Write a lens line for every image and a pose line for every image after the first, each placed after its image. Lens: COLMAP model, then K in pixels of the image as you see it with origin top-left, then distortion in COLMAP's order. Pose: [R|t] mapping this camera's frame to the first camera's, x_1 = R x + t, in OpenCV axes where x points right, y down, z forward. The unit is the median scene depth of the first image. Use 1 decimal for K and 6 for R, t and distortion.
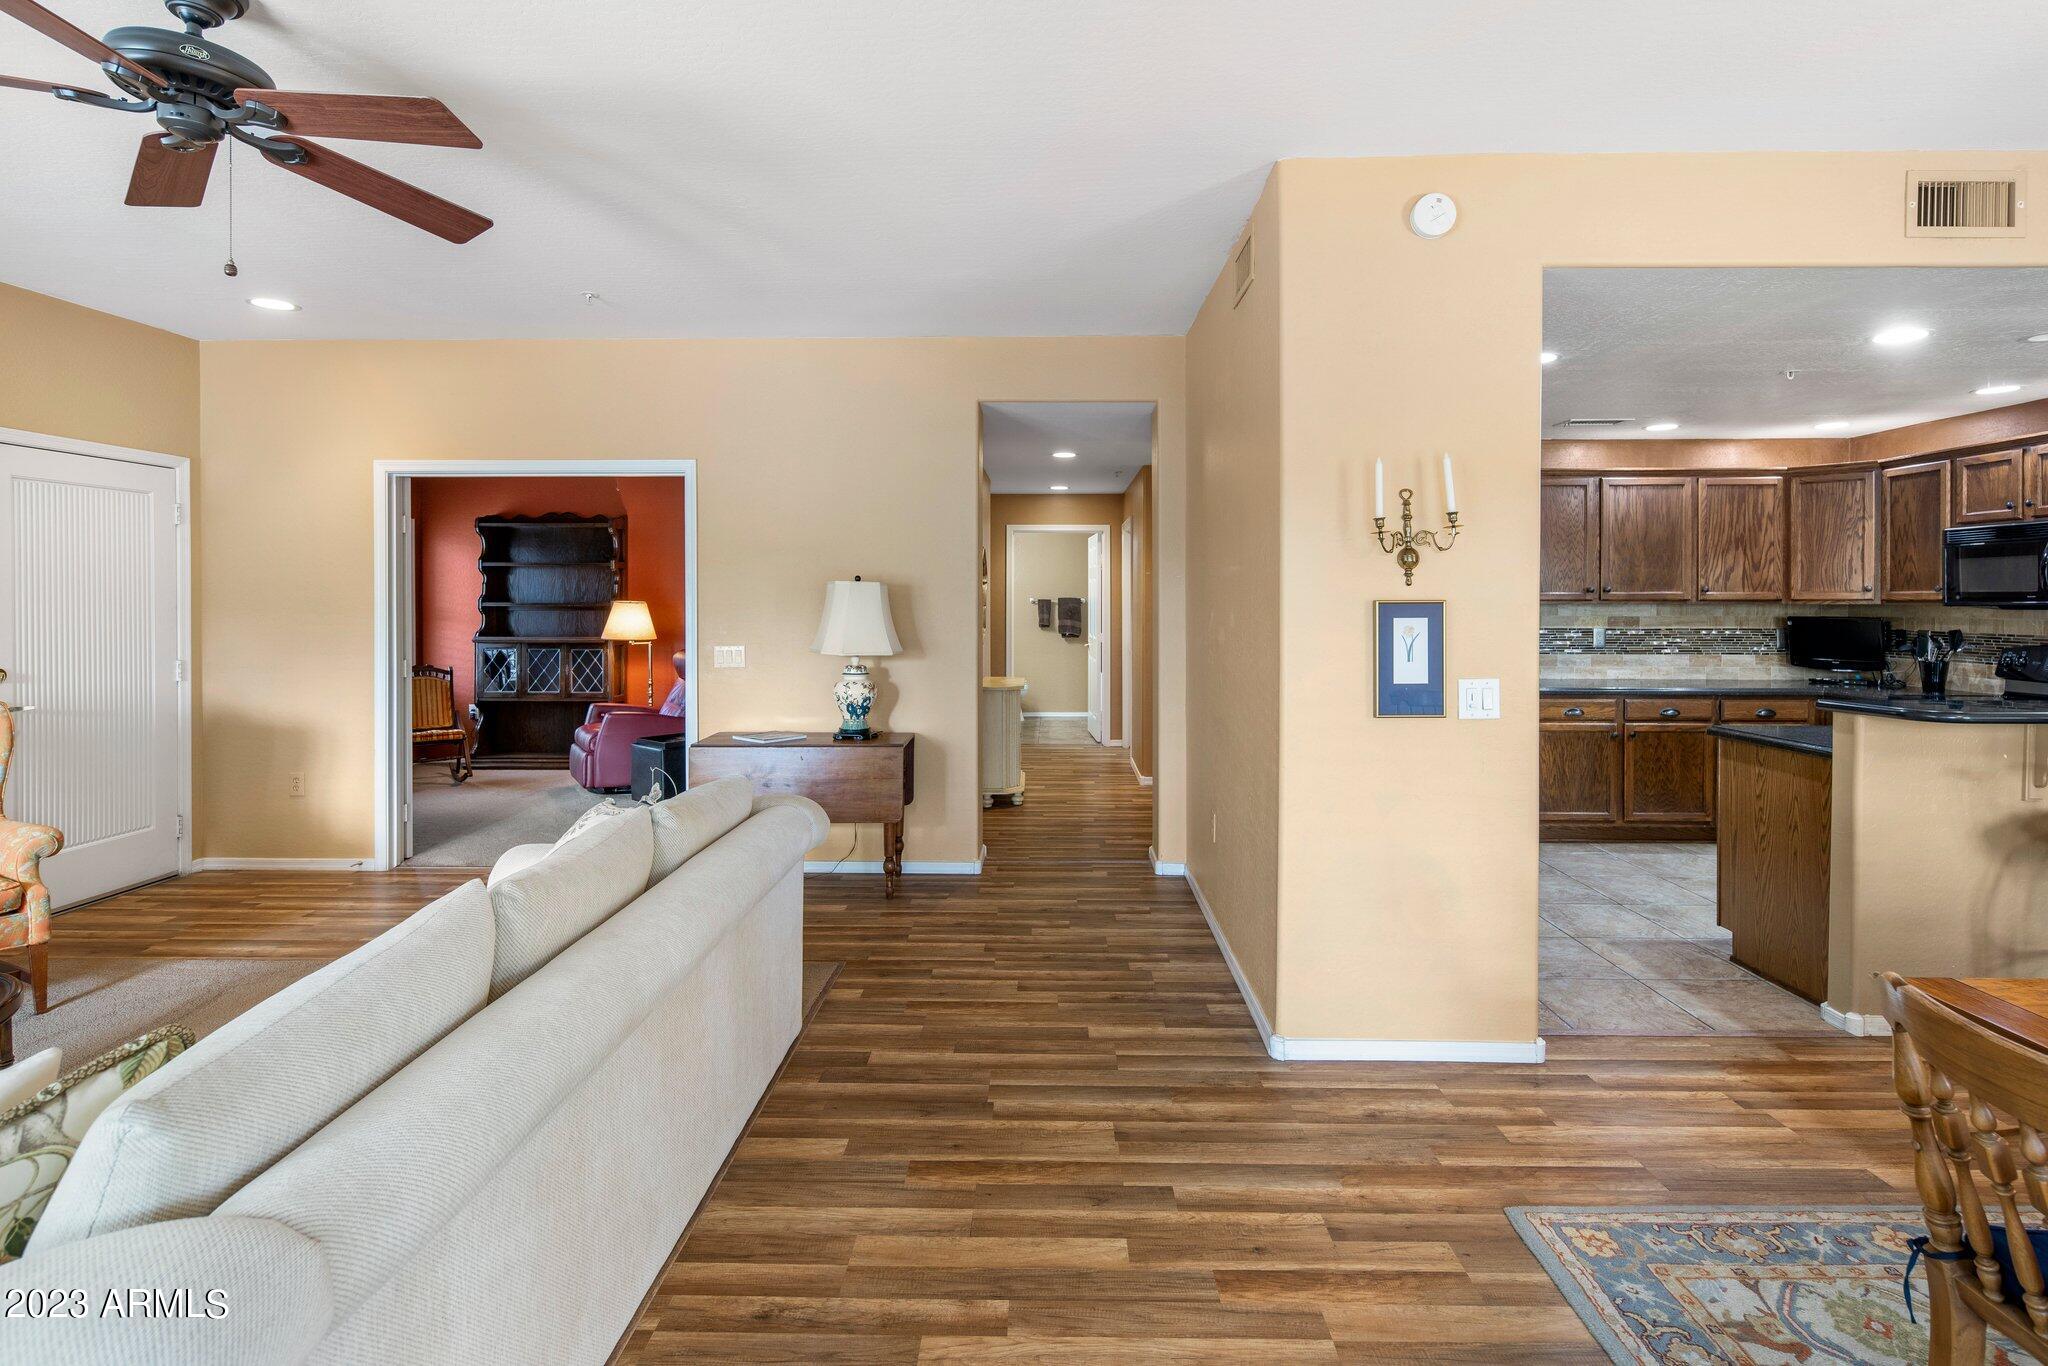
lens RADIAL K [[1010.9, 0, 1020.3], [0, 1010.9, 606.9], [0, 0, 1]] dist [0.015159, -0.001234]
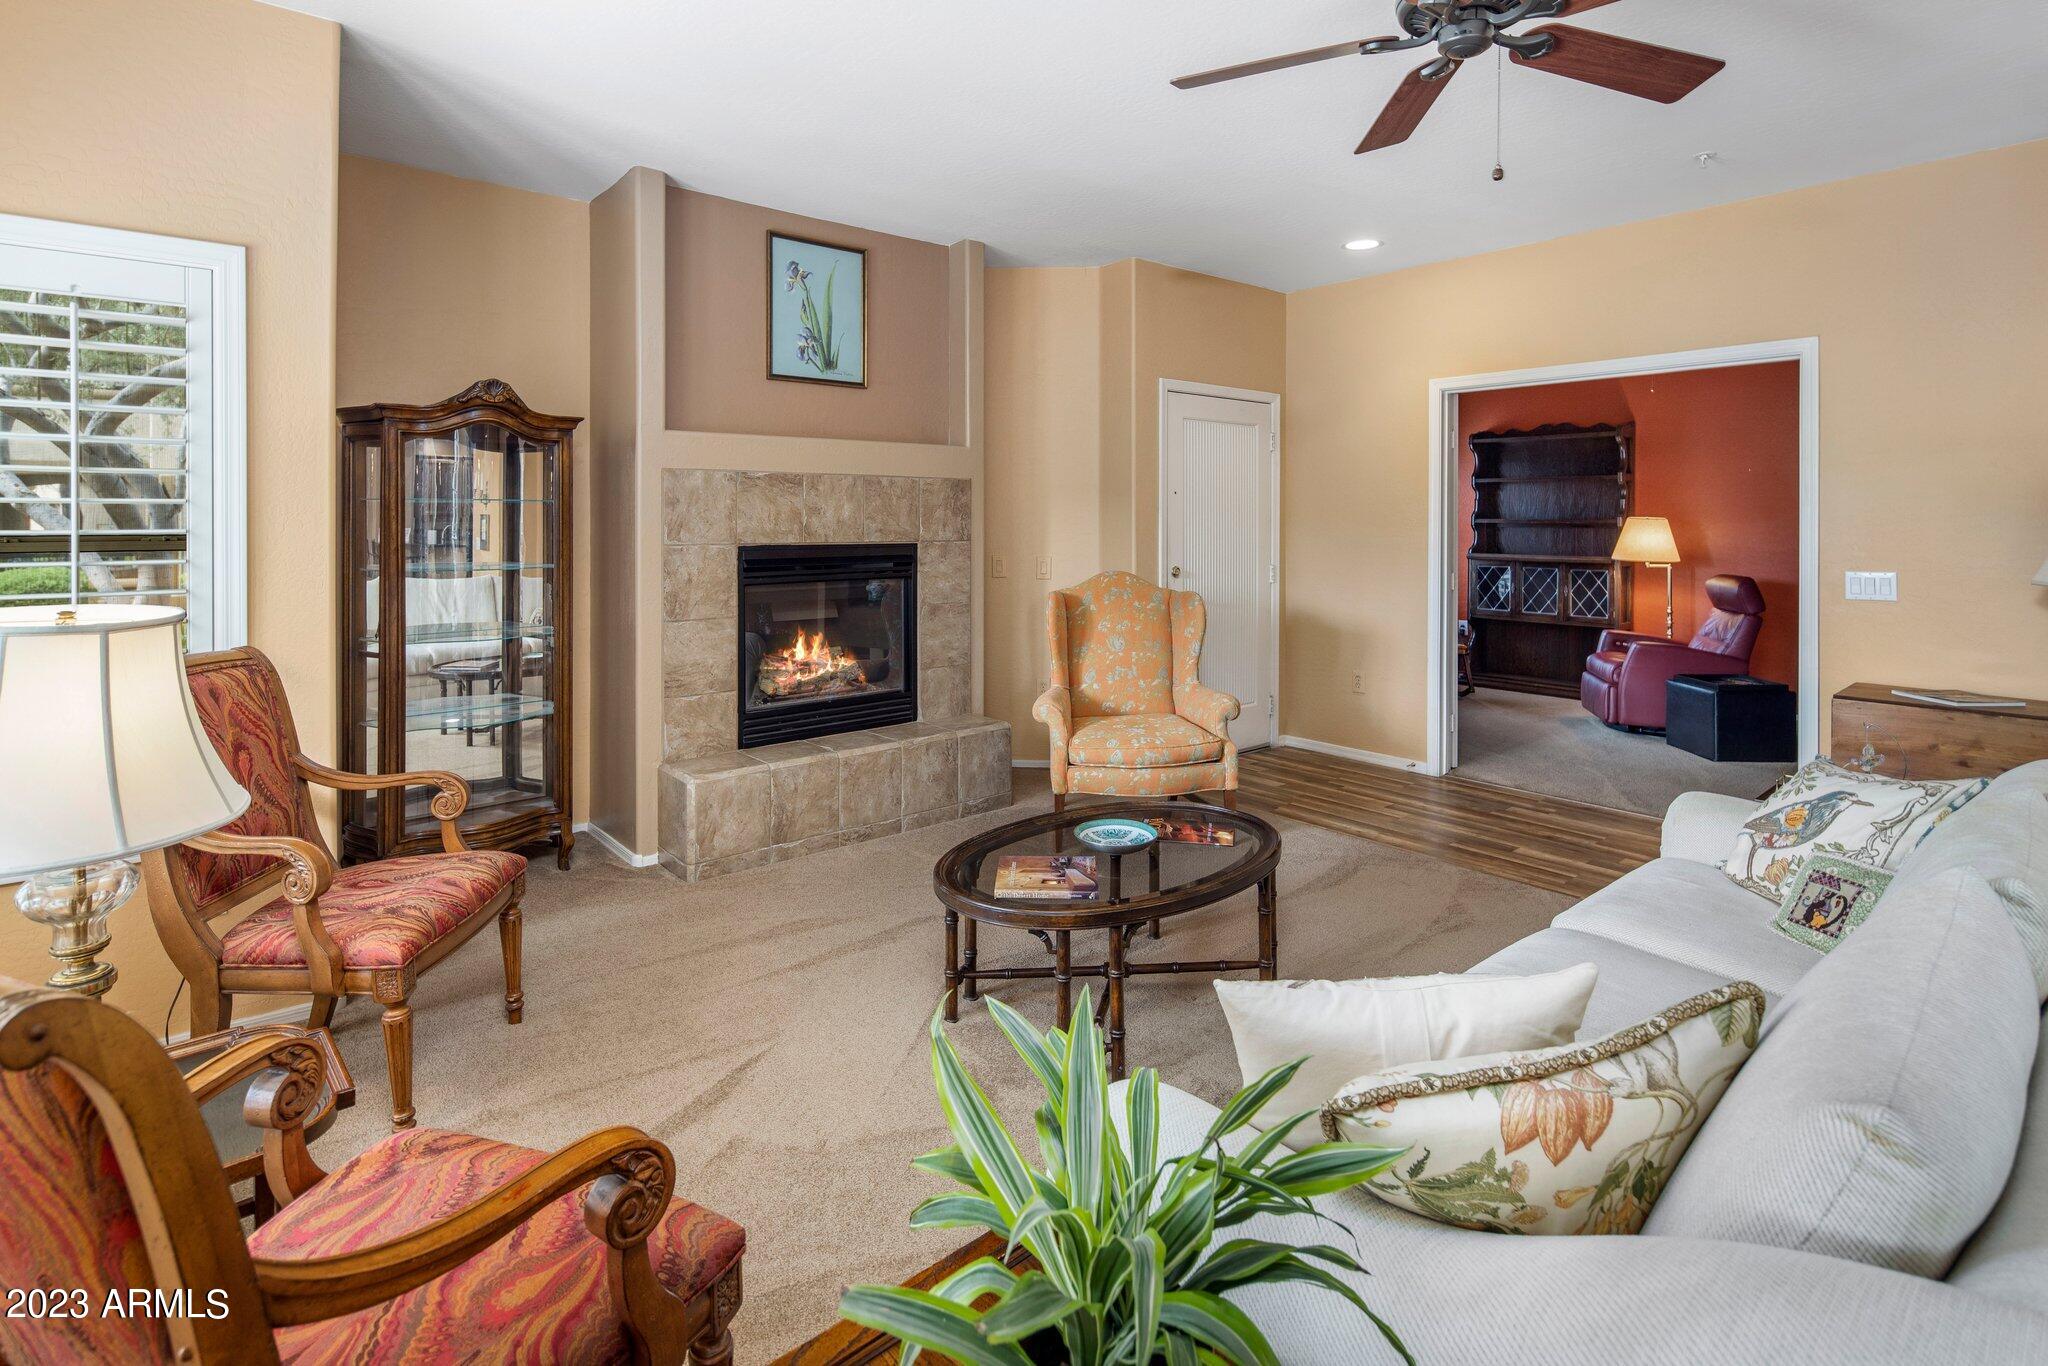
lens RADIAL K [[1010.9, 0, 1013.2], [0, 1010.9, 523.0], [0, 0, 1]] dist [0.015159, -0.001234]
pose [[0.666762, 0.002801, -0.745266, -0.103039], [-0.006486, 0.999977, -0.002044, 0.005051], [0.745243, 0.006196, 0.666764, -0.004695]]
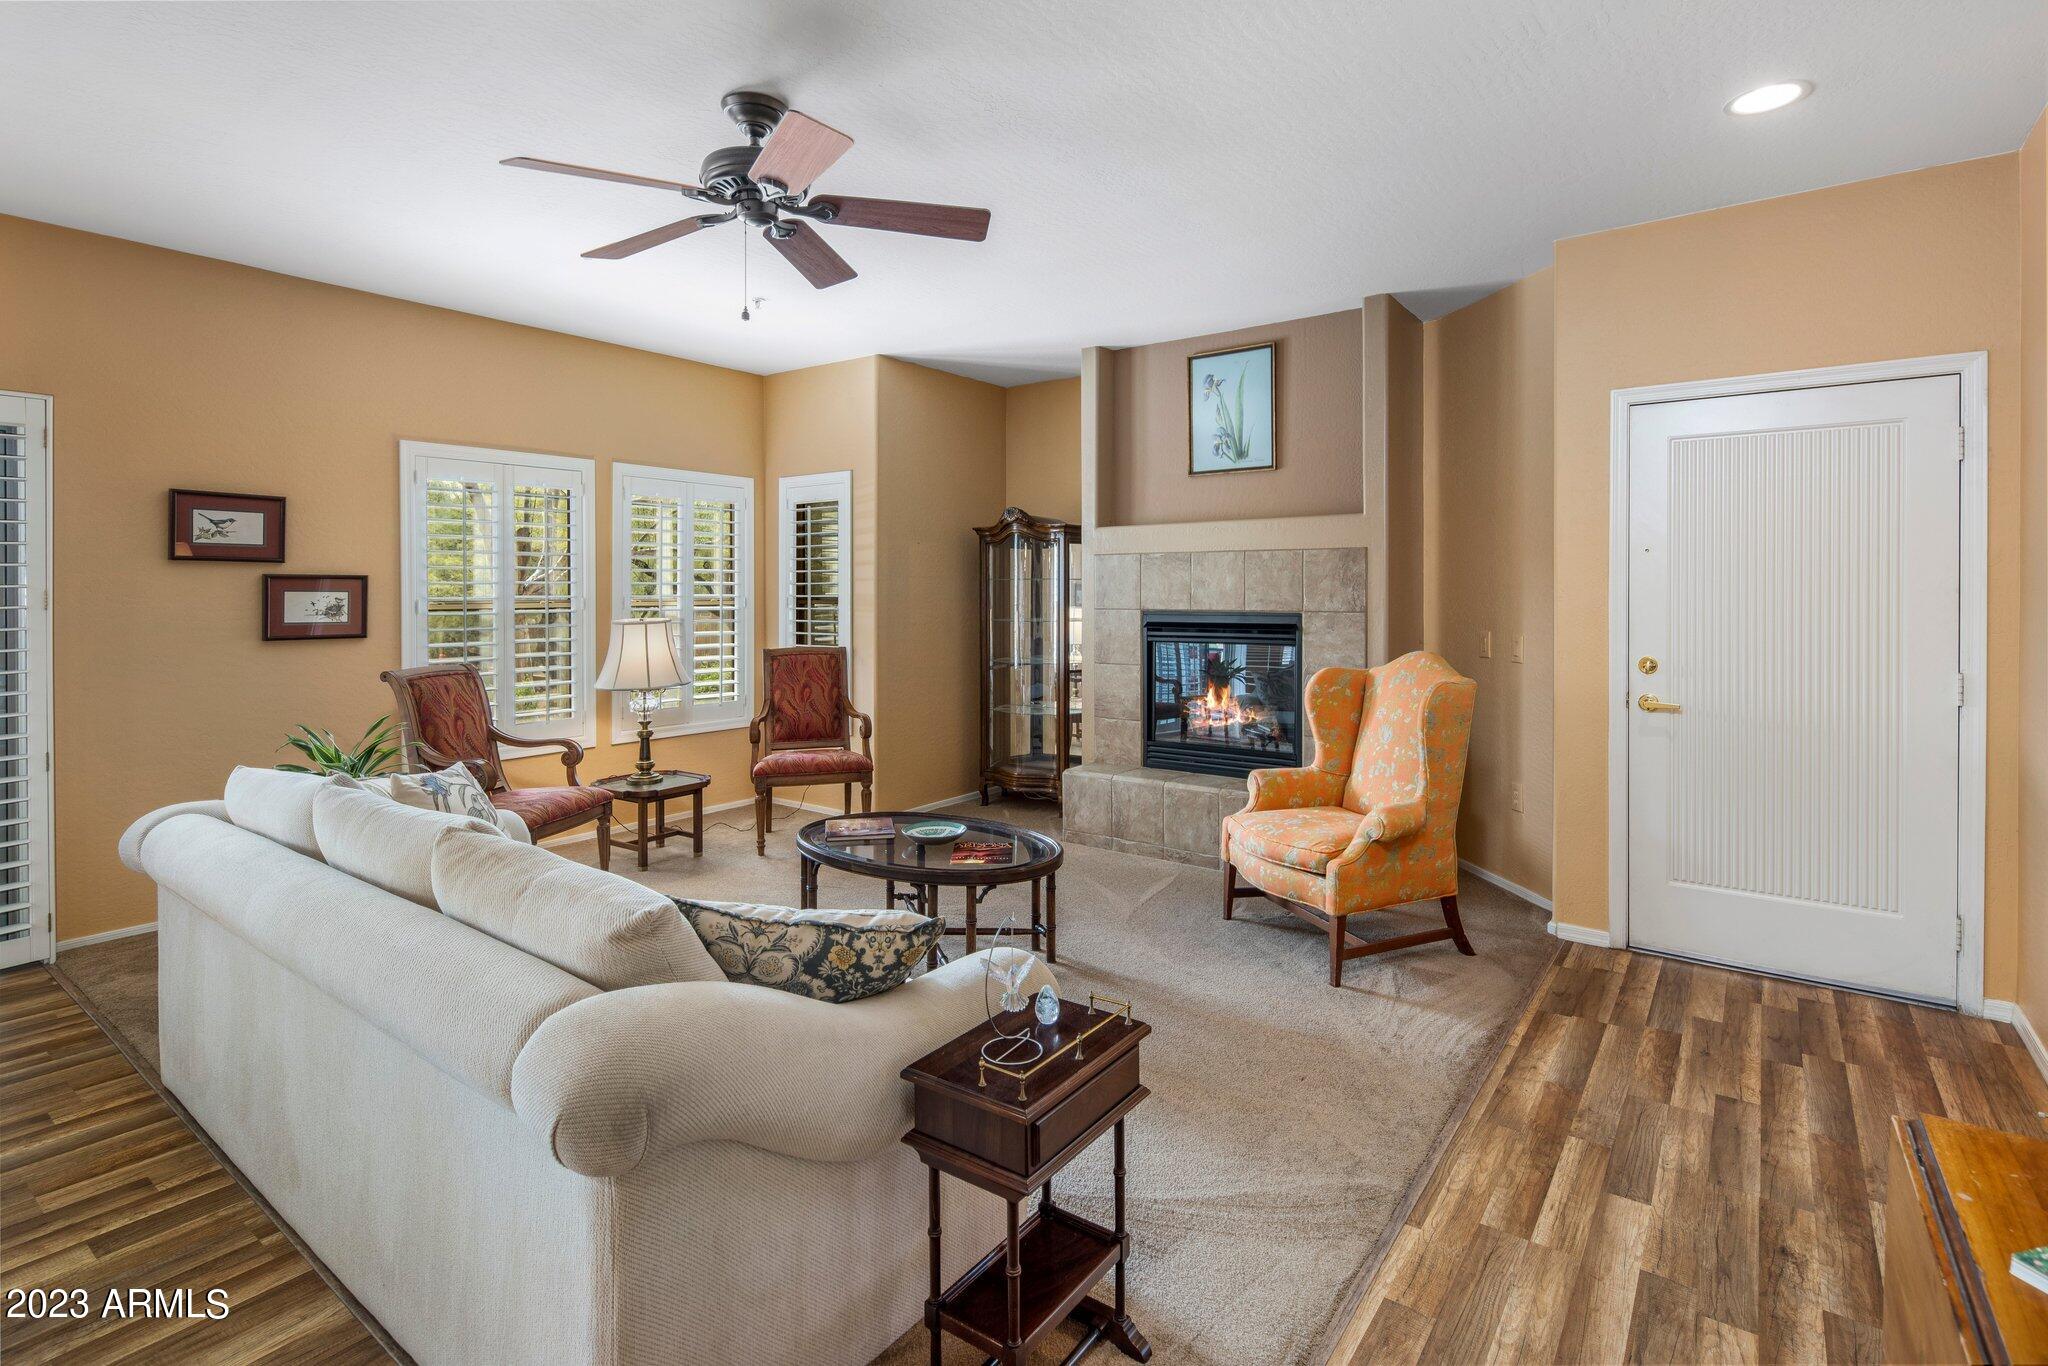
lens RADIAL K [[1010.9, 0, 1031.4], [0, 1010.9, 589.4], [0, 0, 1]] dist [0.015159, -0.001234]
pose [[-0.574594, 0.000320, -0.818439, 0.015172], [-0.006059, 0.999971, 0.004645, -0.000213], [0.818416, 0.007628, -0.574575, 0.572264]]
